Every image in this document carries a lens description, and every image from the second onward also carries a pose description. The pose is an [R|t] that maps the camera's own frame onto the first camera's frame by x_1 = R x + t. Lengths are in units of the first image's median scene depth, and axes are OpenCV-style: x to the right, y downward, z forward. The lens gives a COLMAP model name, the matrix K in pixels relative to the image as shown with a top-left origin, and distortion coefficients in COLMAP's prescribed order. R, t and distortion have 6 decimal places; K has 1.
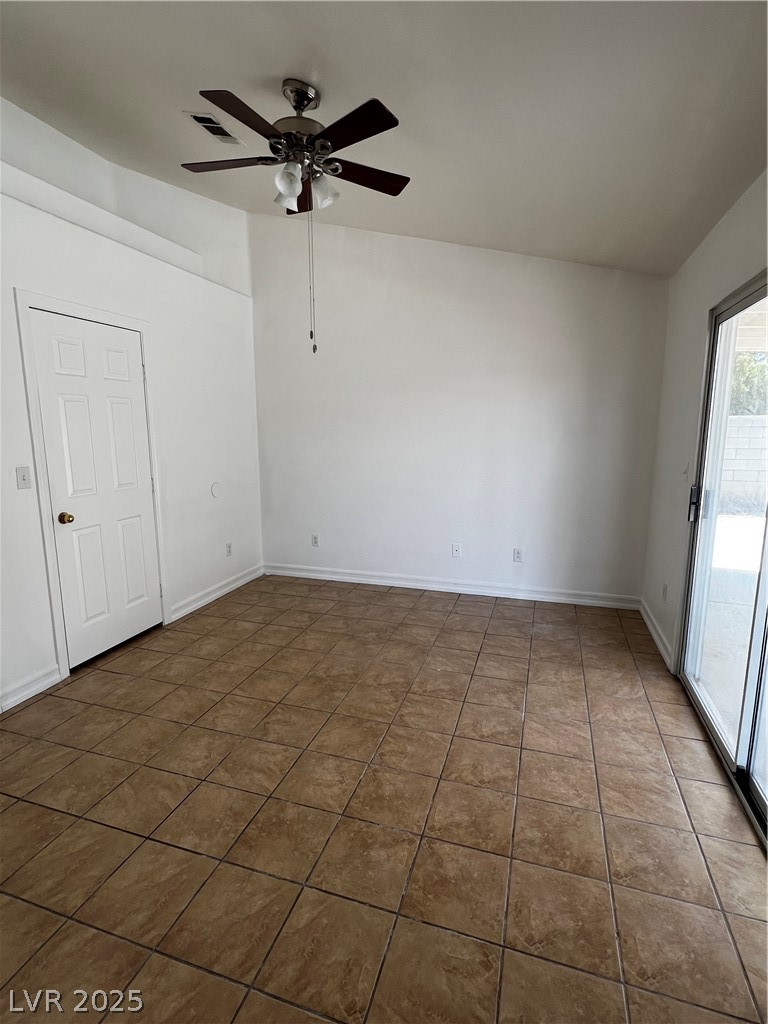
lens RADIAL K [[507.6, 0, 384.0], [0, 507.6, 512.0], [0, 0, 1]] dist [-0.001468, -0.000298]
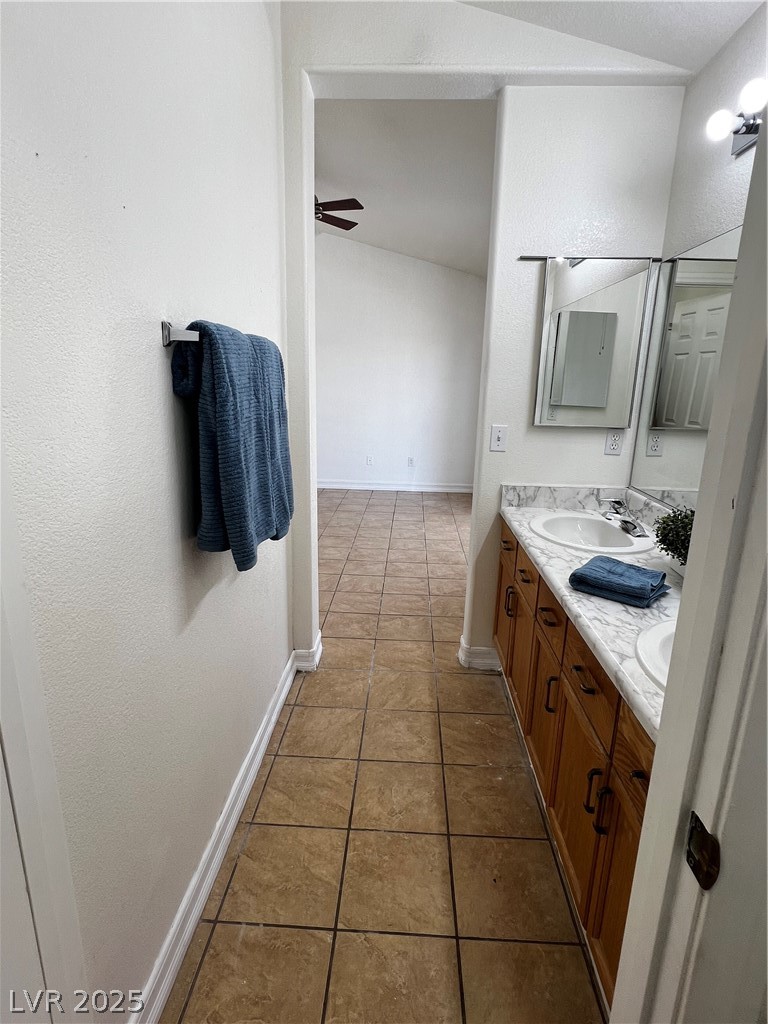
lens RADIAL K [[507.6, 0, 384.0], [0, 507.6, 512.0], [0, 0, 1]] dist [-0.001468, -0.000298]
pose [[0.967430, -0.039714, 0.250005, -0.407736], [0.018182, 0.995967, 0.087853, 0.205643], [-0.252486, -0.080446, 0.964251, -0.928427]]
